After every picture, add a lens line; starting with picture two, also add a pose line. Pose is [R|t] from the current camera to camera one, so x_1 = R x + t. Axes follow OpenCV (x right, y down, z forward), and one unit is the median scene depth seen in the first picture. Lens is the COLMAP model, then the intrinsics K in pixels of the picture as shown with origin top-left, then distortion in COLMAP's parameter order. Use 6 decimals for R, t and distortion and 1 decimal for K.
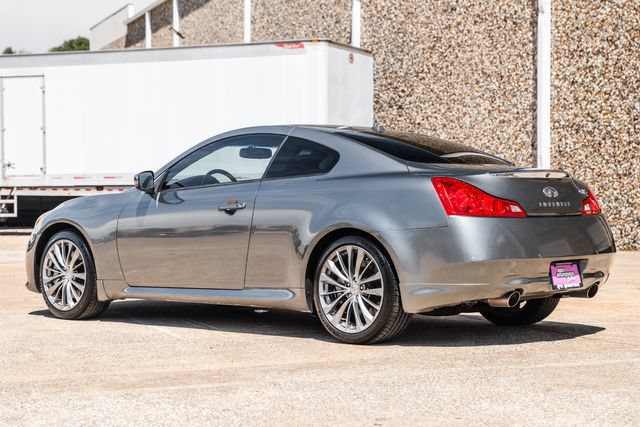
lens RADIAL K [[1350.9, 0, 346.6], [0, 1350.9, 214.3], [0, 0, 1]] dist [0.265301, 0.206230]
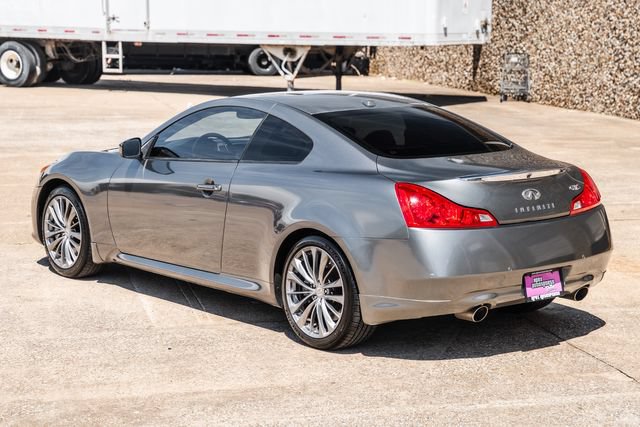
lens RADIAL K [[1420.9, 0, 350.7], [0, 1420.9, 213.2], [0, 0, 1]] dist [0.302655, 0.235106]
pose [[0.991197, 0.028074, -0.129385, 0.130063], [-0.008799, 0.989068, 0.147200, -0.122652], [0.132103, -0.144766, 0.980608, 0.024458]]
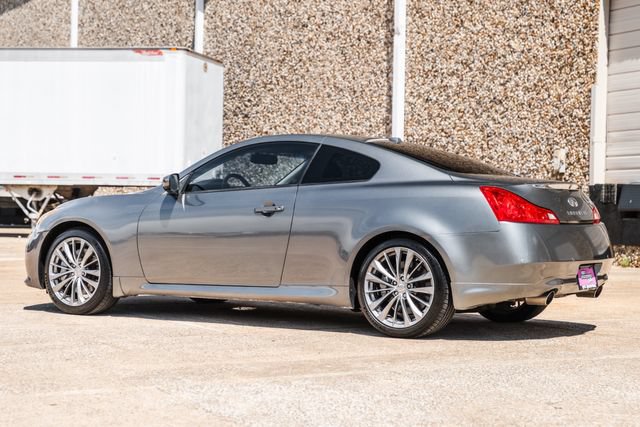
lens RADIAL K [[1313.7, 0, 333.5], [0, 1313.7, 196.0], [0, 0, 1]] dist [0.303051, 0.273442]
pose [[0.981595, 0.023367, 0.189541, -0.208252], [-0.019987, 0.999606, -0.019723, 0.003292], [-0.189927, 0.015571, 0.981675, -0.022901]]
